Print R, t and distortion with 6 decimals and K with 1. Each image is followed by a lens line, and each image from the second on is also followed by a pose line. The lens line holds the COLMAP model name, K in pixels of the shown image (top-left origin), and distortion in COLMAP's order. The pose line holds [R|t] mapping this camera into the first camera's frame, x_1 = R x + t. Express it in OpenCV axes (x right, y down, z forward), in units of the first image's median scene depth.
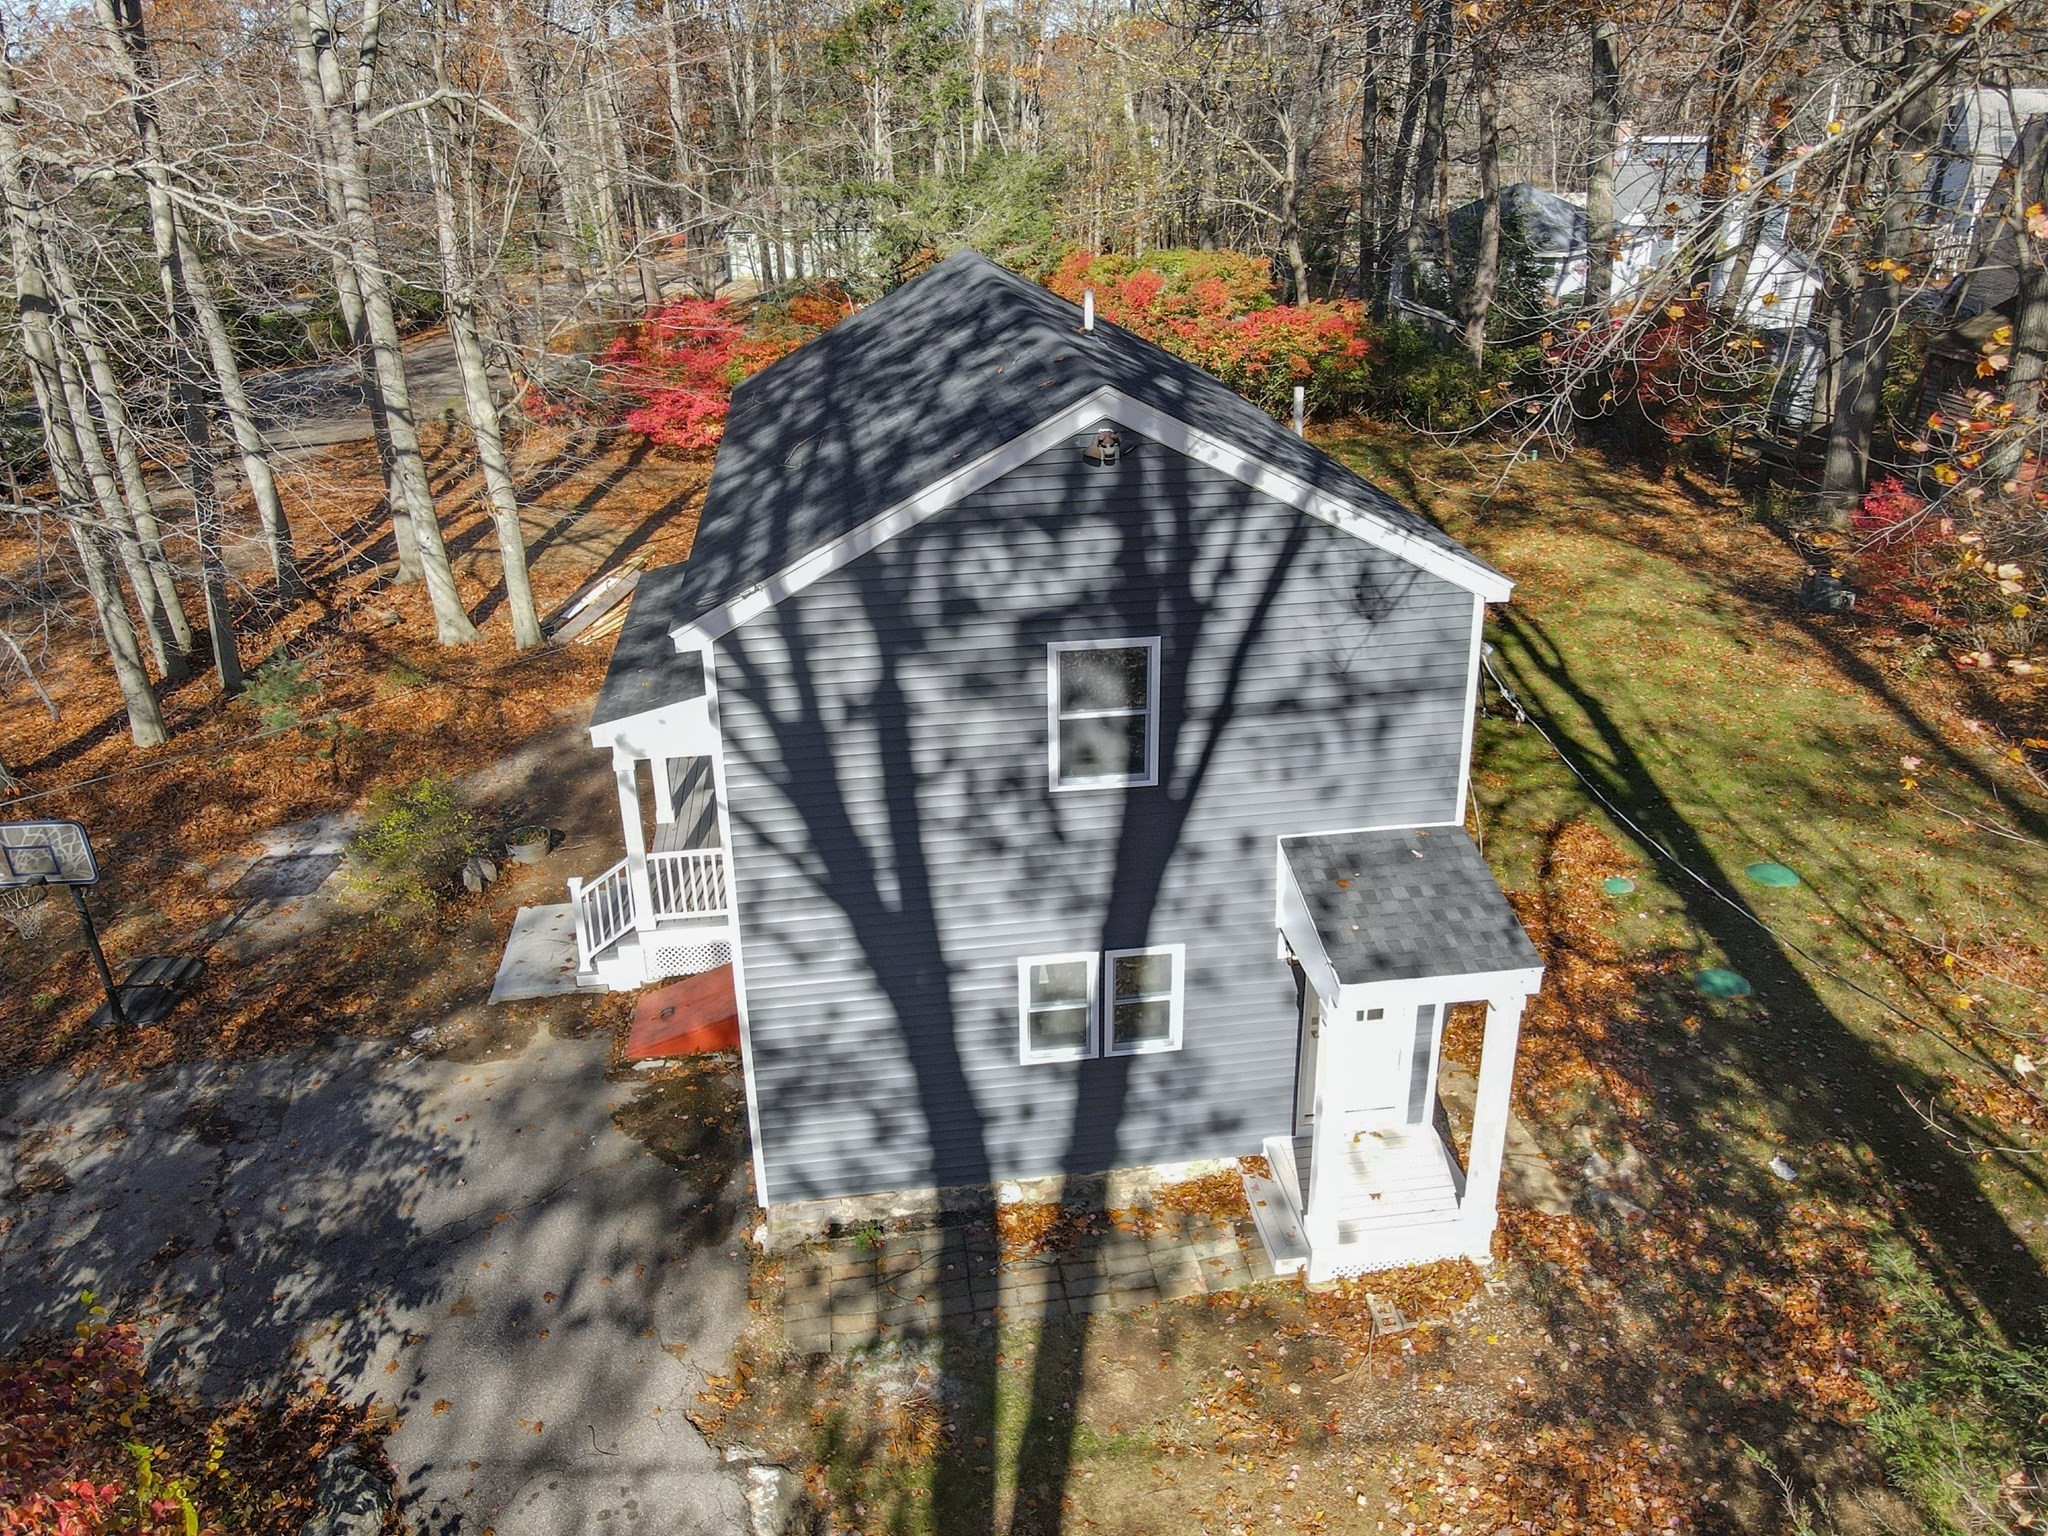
lens RADIAL K [[1495.6, 0, 1023.0], [0, 1495.6, 765.0], [0, 0, 1]] dist [0.003552, 0.000637]
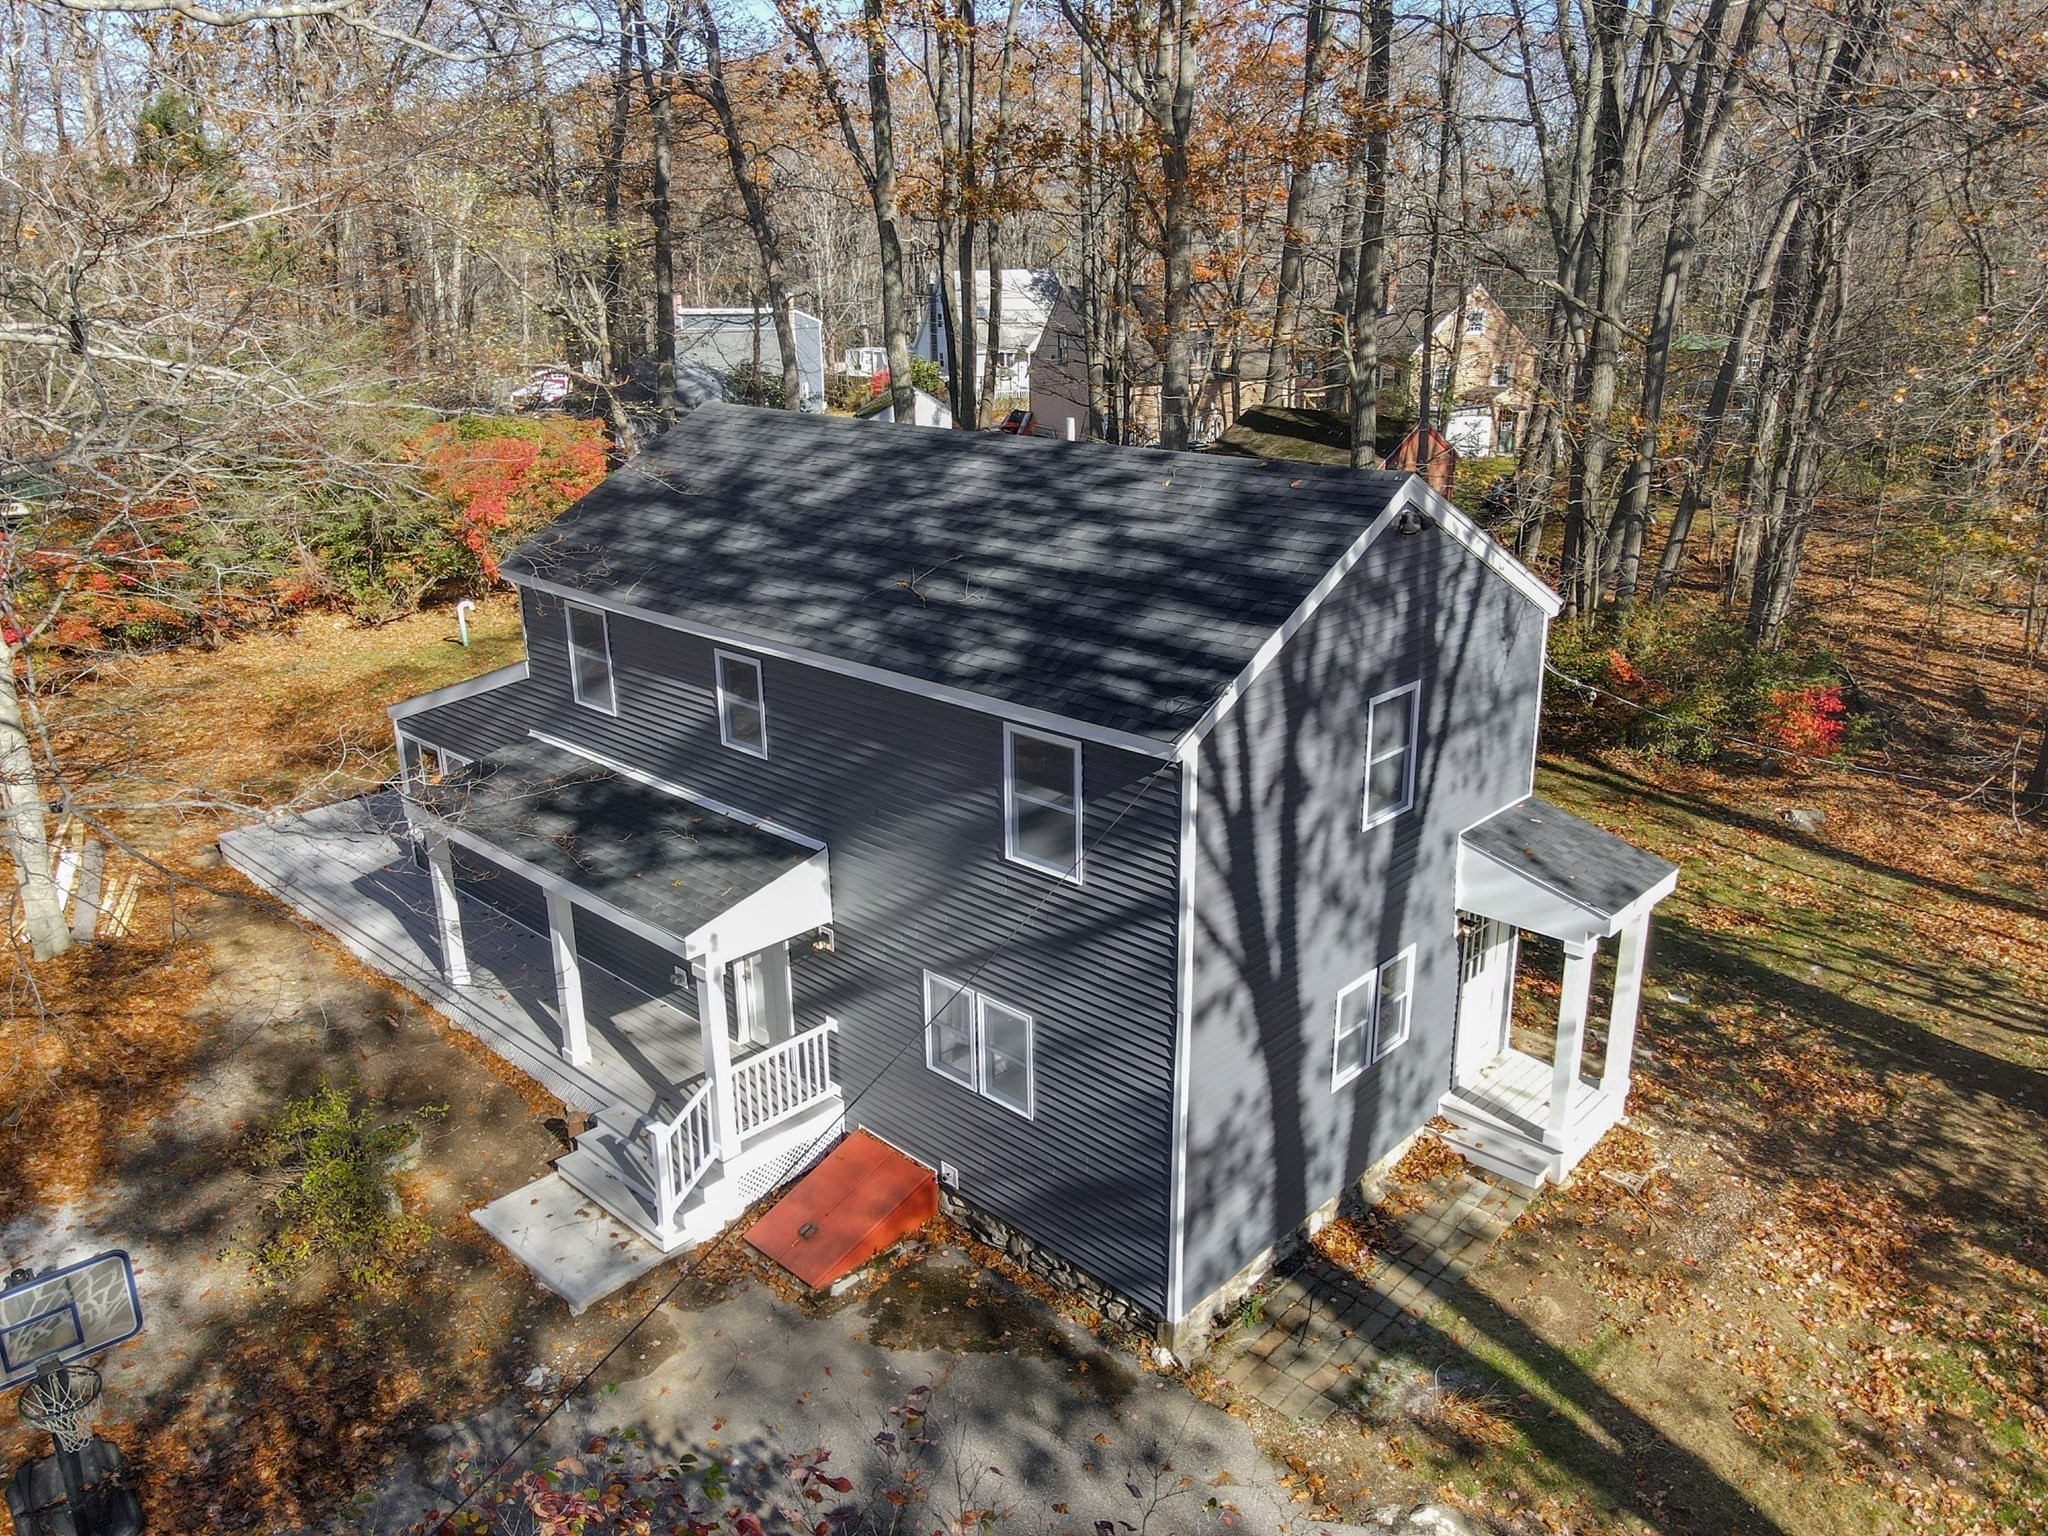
lens RADIAL K [[1495.6, 0, 1023.0], [0, 1495.6, 765.0], [0, 0, 1]] dist [0.003552, 0.000637]
pose [[0.779455, -0.192433, 0.596171, -0.769000], [0.252623, 0.967397, -0.018030, -0.068191], [-0.573264, 0.164660, 0.802655, 0.205545]]
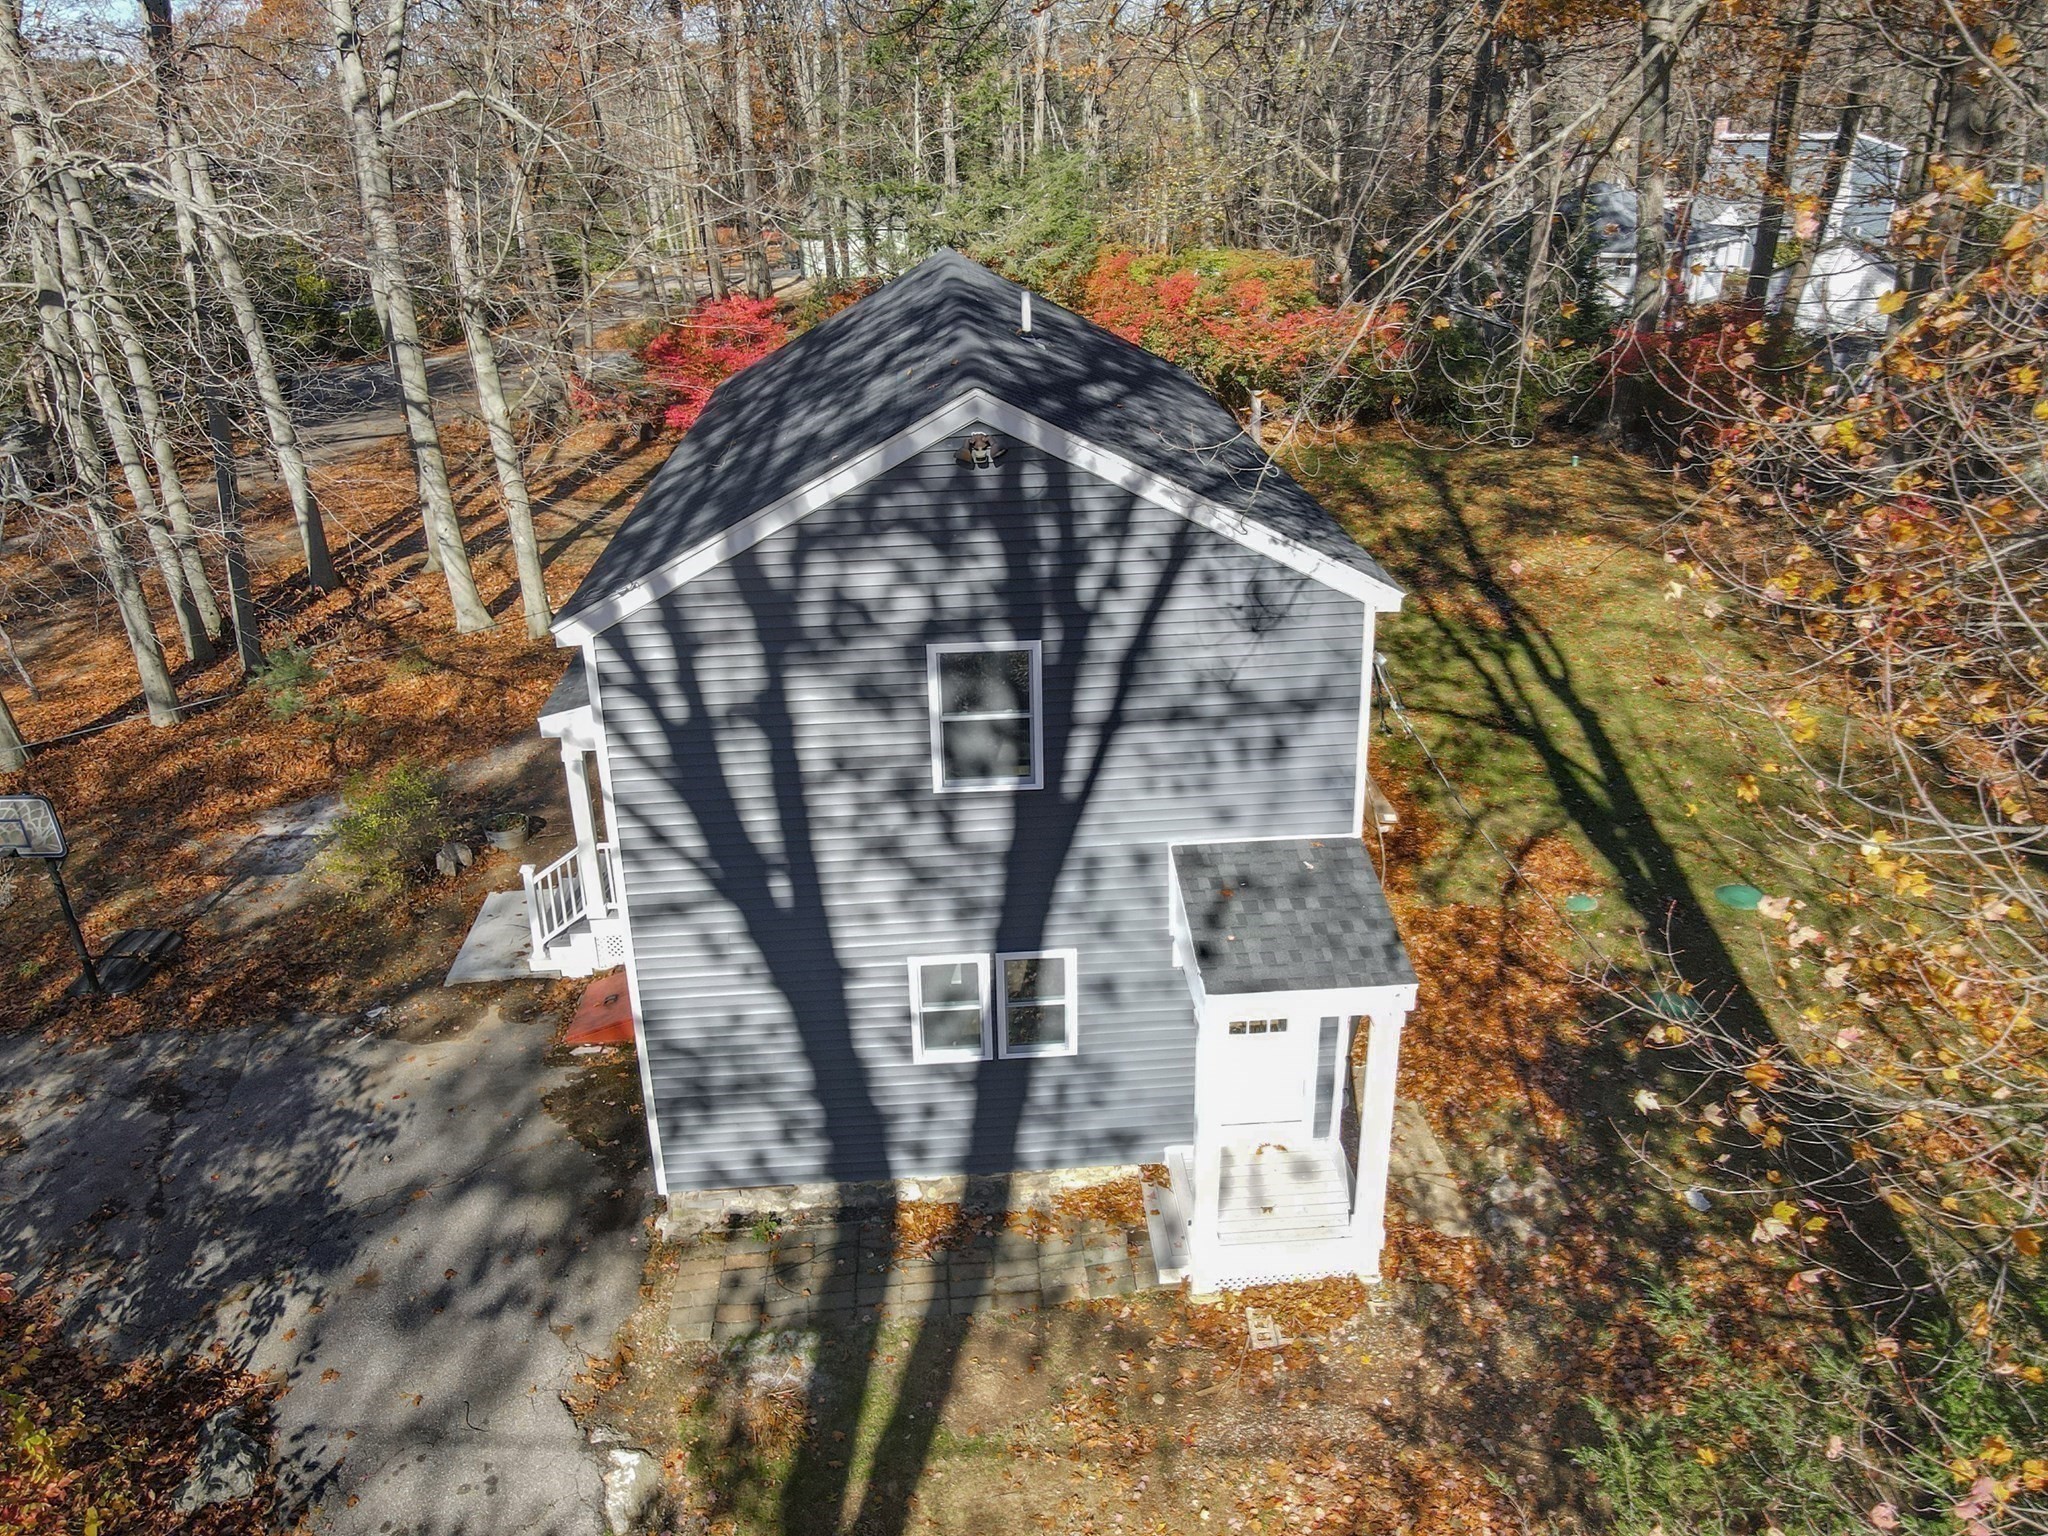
lens RADIAL K [[1495.6, 0, 1023.0], [0, 1495.6, 765.0], [0, 0, 1]] dist [0.003552, 0.000637]
pose [[0.997955, 0.024583, -0.058997, 0.120778], [-0.024514, 0.999698, 0.001907, -0.003861], [0.059026, -0.000457, 0.998256, 0.001456]]
